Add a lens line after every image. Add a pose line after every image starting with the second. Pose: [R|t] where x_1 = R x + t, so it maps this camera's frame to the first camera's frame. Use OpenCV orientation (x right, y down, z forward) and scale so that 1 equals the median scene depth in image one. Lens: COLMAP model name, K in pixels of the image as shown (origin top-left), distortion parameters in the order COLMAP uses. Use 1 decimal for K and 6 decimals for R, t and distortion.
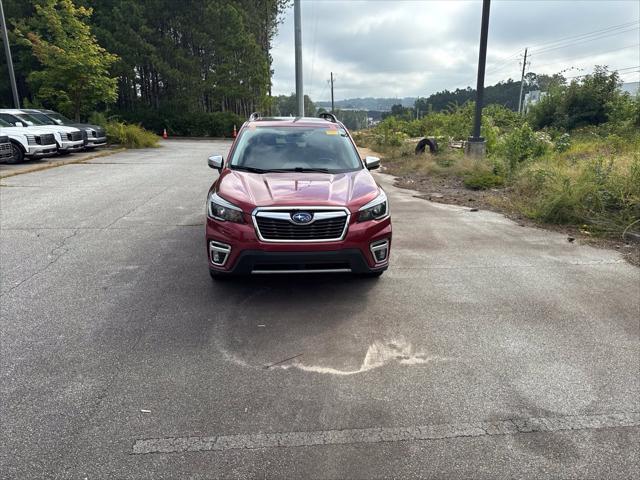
lens RADIAL K [[446.9, 0, 317.1], [0, 446.9, 240.4], [0, 0, 1]] dist [0.045382, -0.047315]
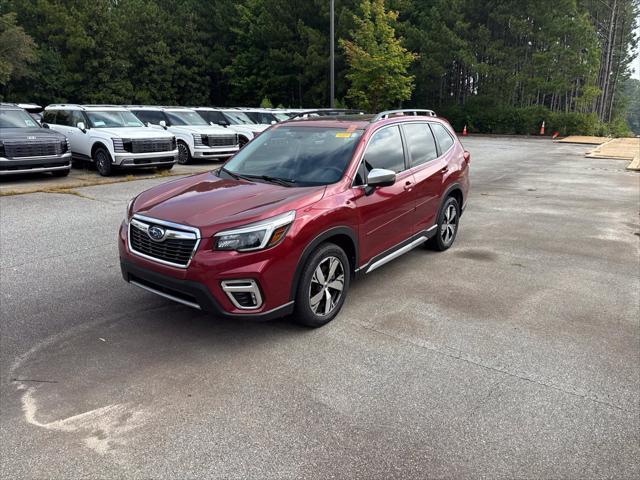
lens RADIAL K [[450.8, 0, 320.0], [0, 450.8, 240.0], [0, 0, 1]] dist [0.038374, -0.057456]
pose [[0.754920, 0.171661, -0.632952, 0.661605], [-0.167990, 0.983551, 0.066385, -0.129010], [0.633936, 0.056214, 0.771340, 0.461029]]
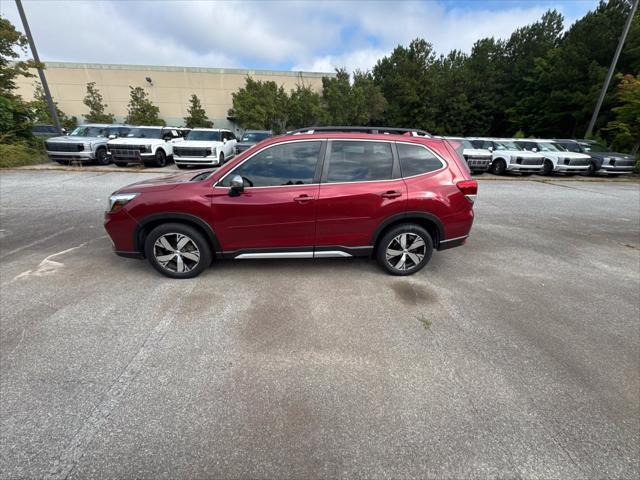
lens RADIAL K [[255.2, 0, 320.0], [0, 255.2, 240.0], [0, 0, 1]] dist [-0.006525, 0.000153]
pose [[-0.007021, 0.363732, -0.931477, 0.760522], [-0.285312, 0.892051, 0.350488, -0.361860], [0.958409, 0.268222, 0.097514, 1.403655]]
